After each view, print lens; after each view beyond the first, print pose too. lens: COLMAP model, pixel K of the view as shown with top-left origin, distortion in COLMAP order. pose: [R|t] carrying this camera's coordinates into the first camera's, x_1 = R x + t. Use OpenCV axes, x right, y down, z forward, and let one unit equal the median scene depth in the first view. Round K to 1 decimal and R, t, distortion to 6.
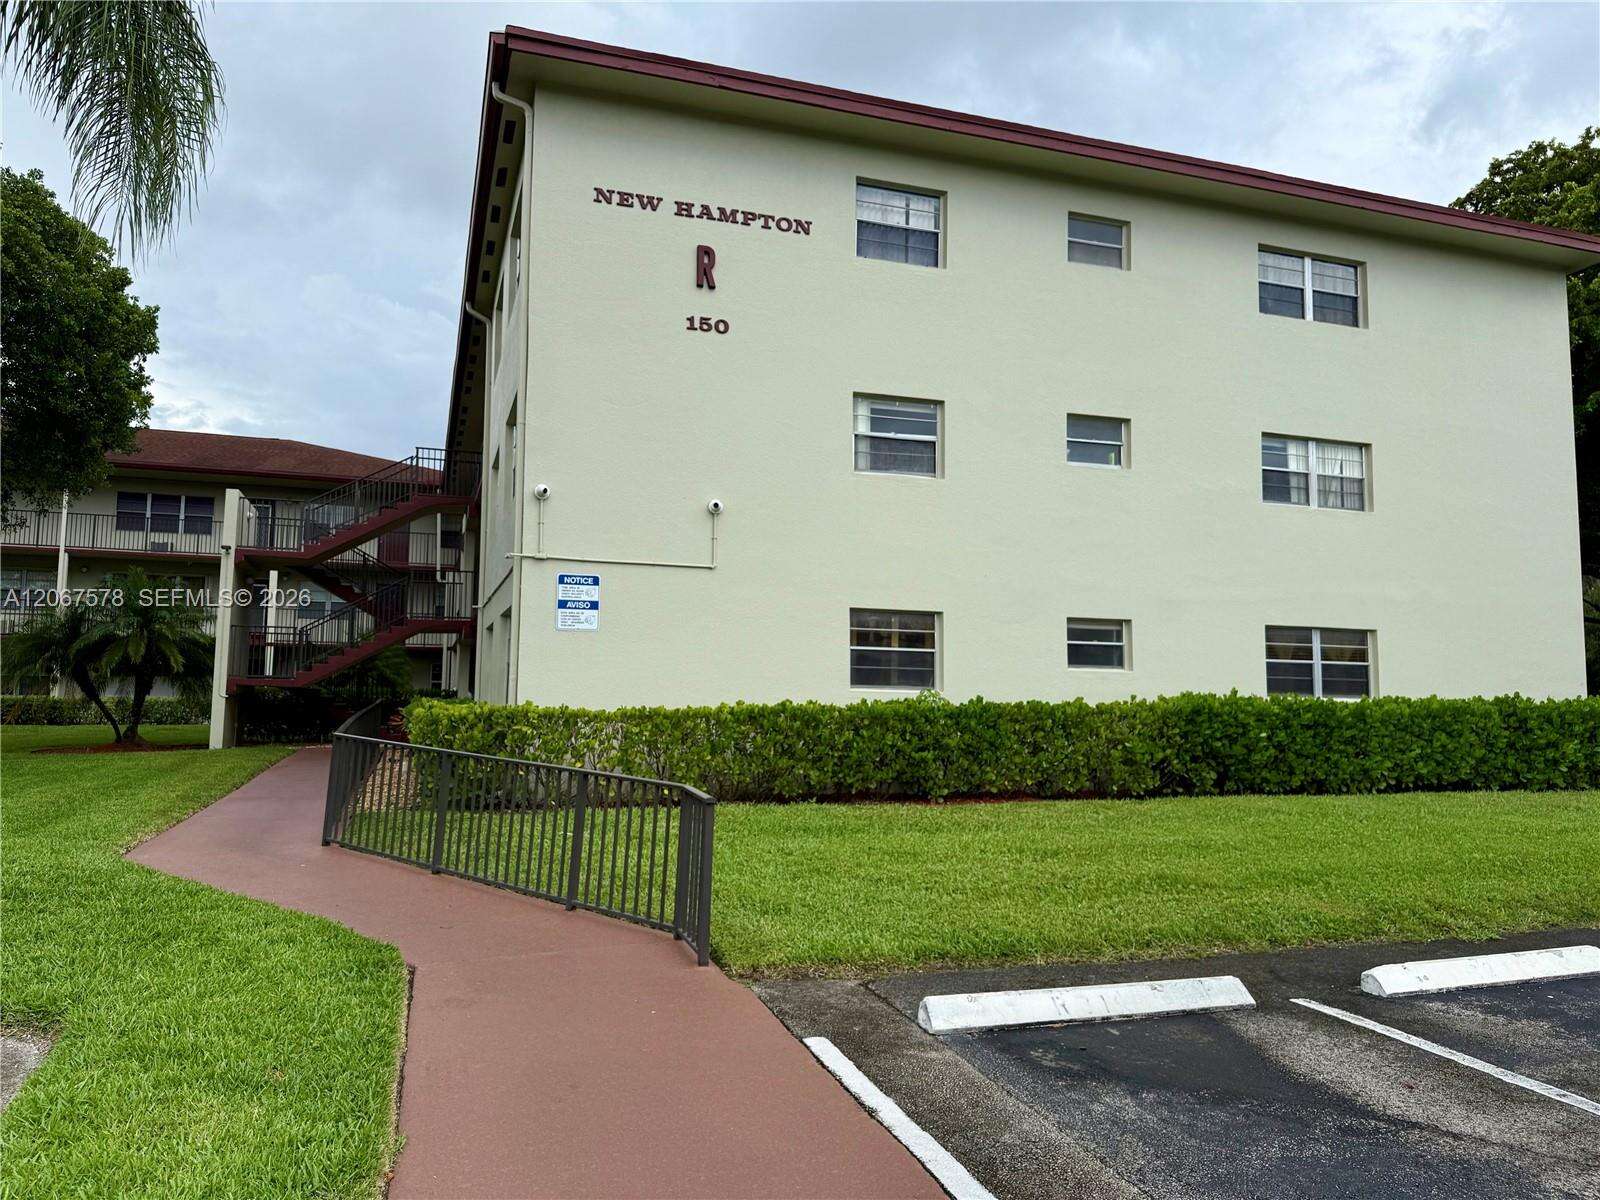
lens RADIAL K [[1132.8, 0, 803.8], [0, 1132.8, 607.7], [0, 0, 1]] dist [0.033776, -0.017109]
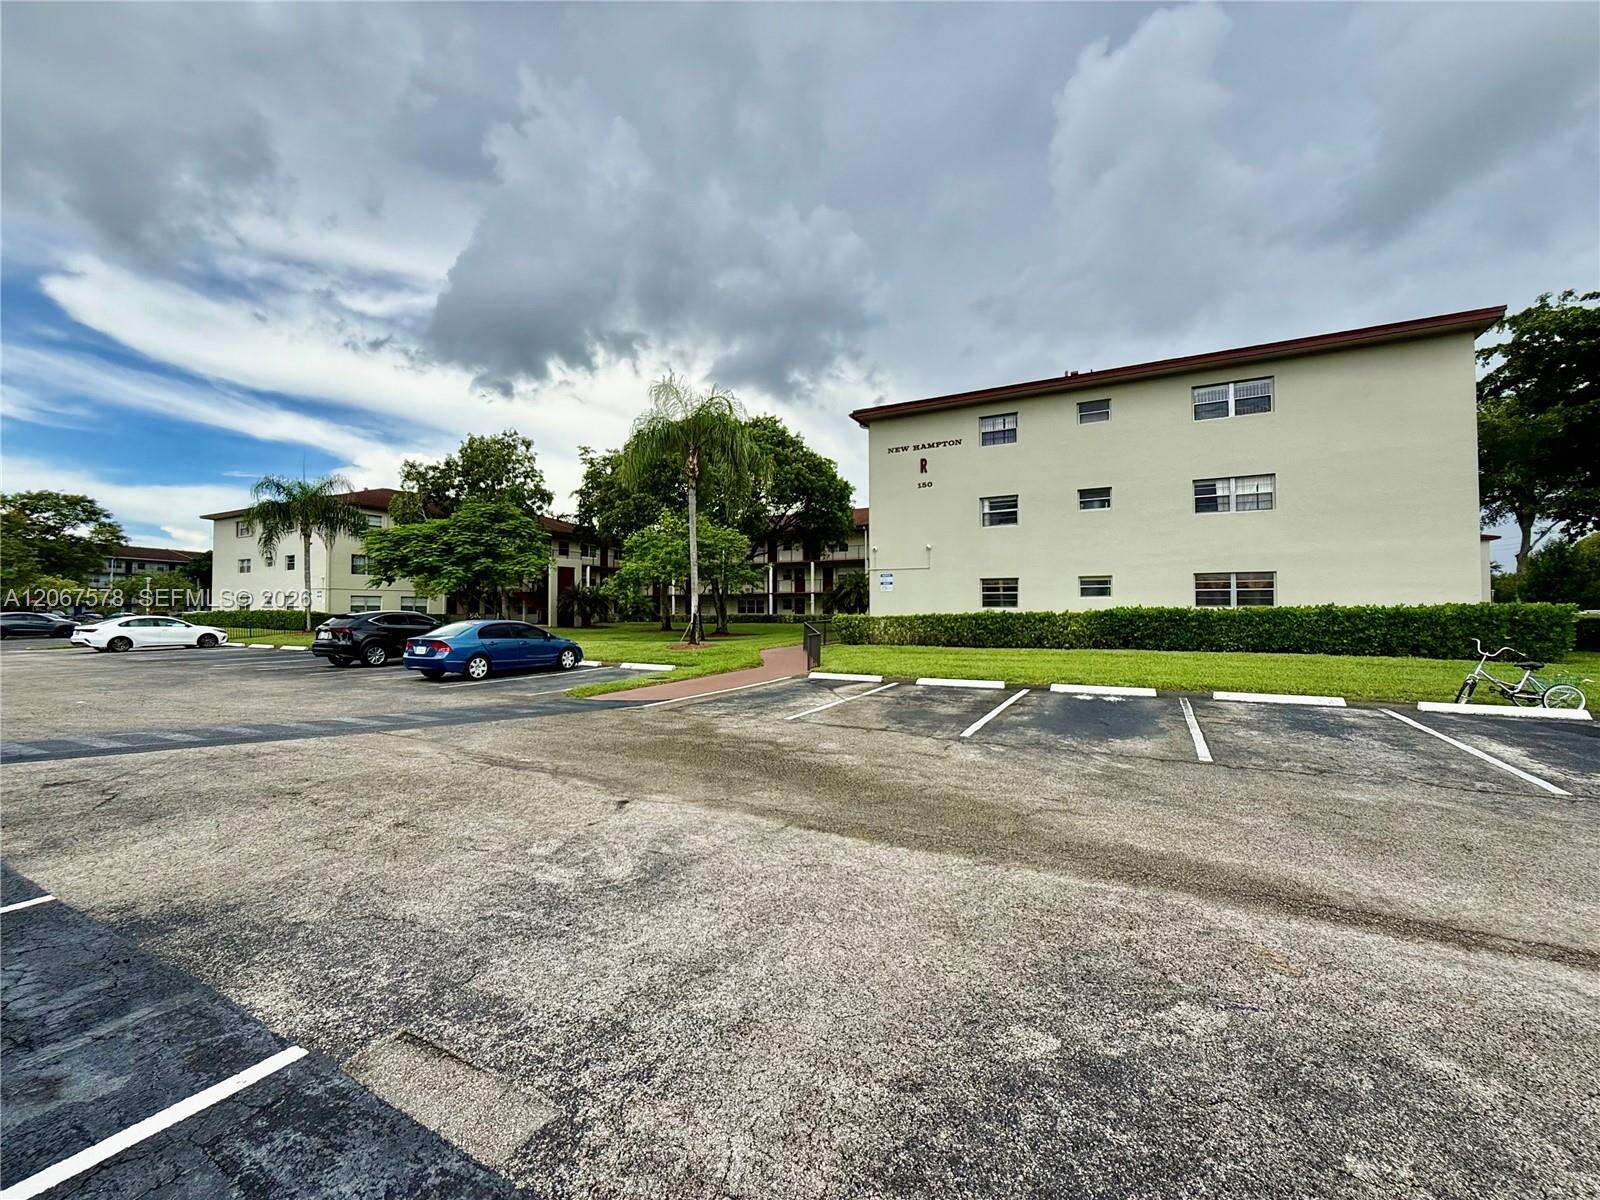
lens RADIAL K [[638.9, 0, 797.7], [0, 638.9, 605.4], [0, 0, 1]] dist [-0.001319, -0.000130]
pose [[0.688076, -0.021637, -0.725316, 0.806037], [0.068461, 0.997032, 0.035204, -0.018278], [0.722402, -0.073879, 0.687516, -0.362527]]
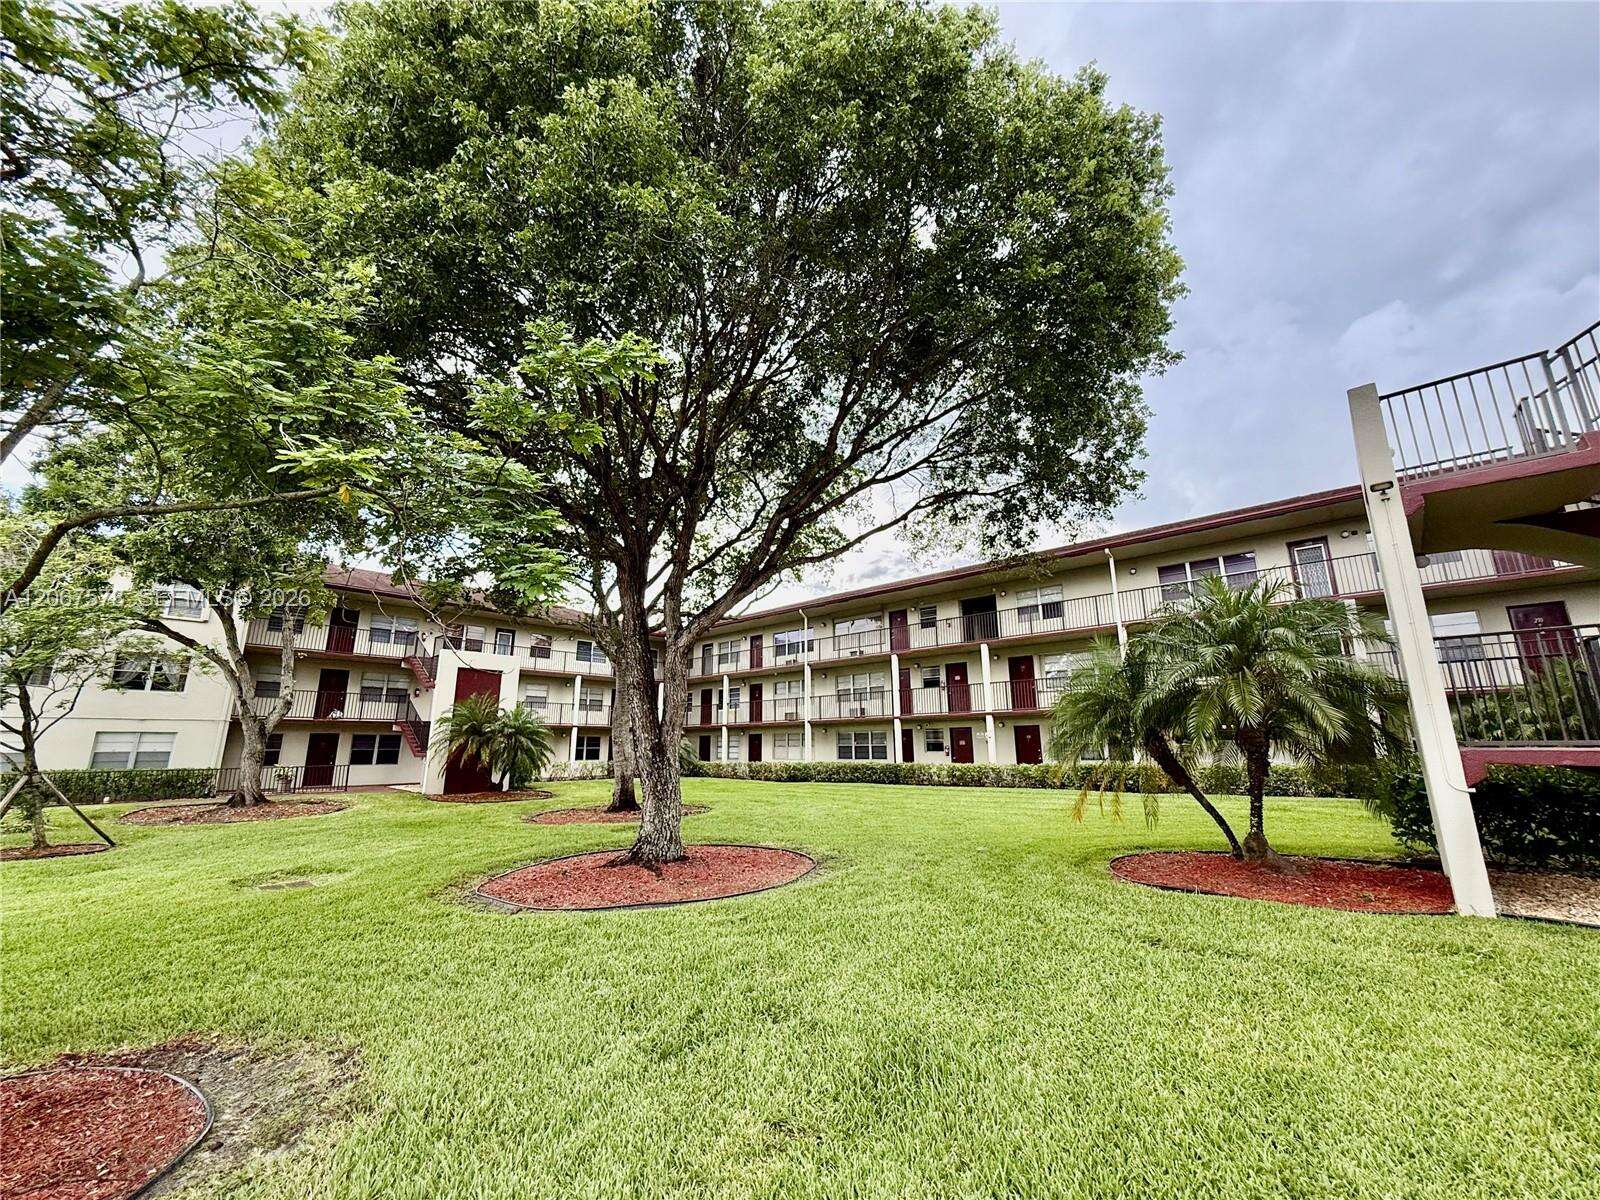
lens RADIAL K [[638.9, 0, 802.9], [0, 638.9, 597.1], [0, 0, 1]] dist [-0.001319, -0.000130]
pose [[0.485585, -0.221157, -0.845752, -0.701838], [0.086708, 0.974884, -0.205141, 0.055488], [0.869878, 0.026280, 0.492566, 1.119381]]
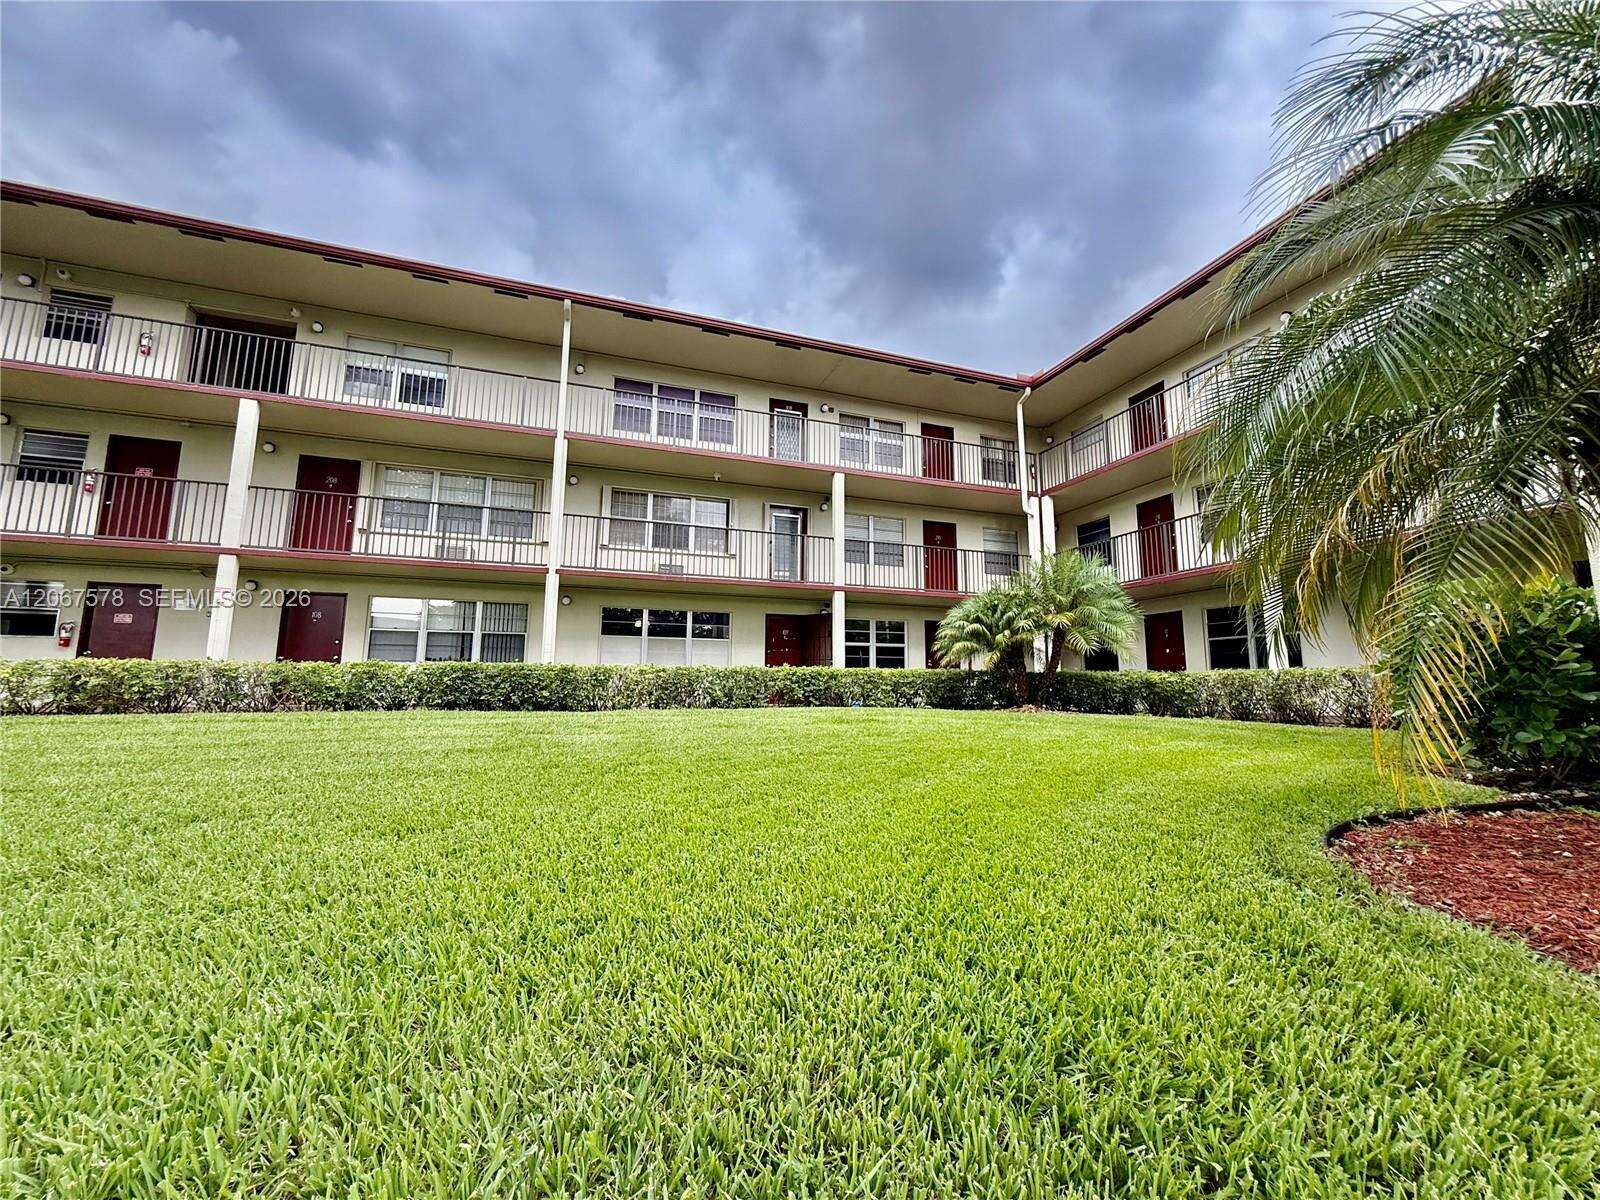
lens RADIAL K [[638.9, 0, 812.1], [0, 638.9, 595.6], [0, 0, 1]] dist [-0.001319, -0.000130]
pose [[0.999812, 0.000729, 0.019350, -1.252086], [0.000184, 0.998887, -0.047160, 0.133559], [-0.019363, 0.047155, 0.998700, 1.595944]]
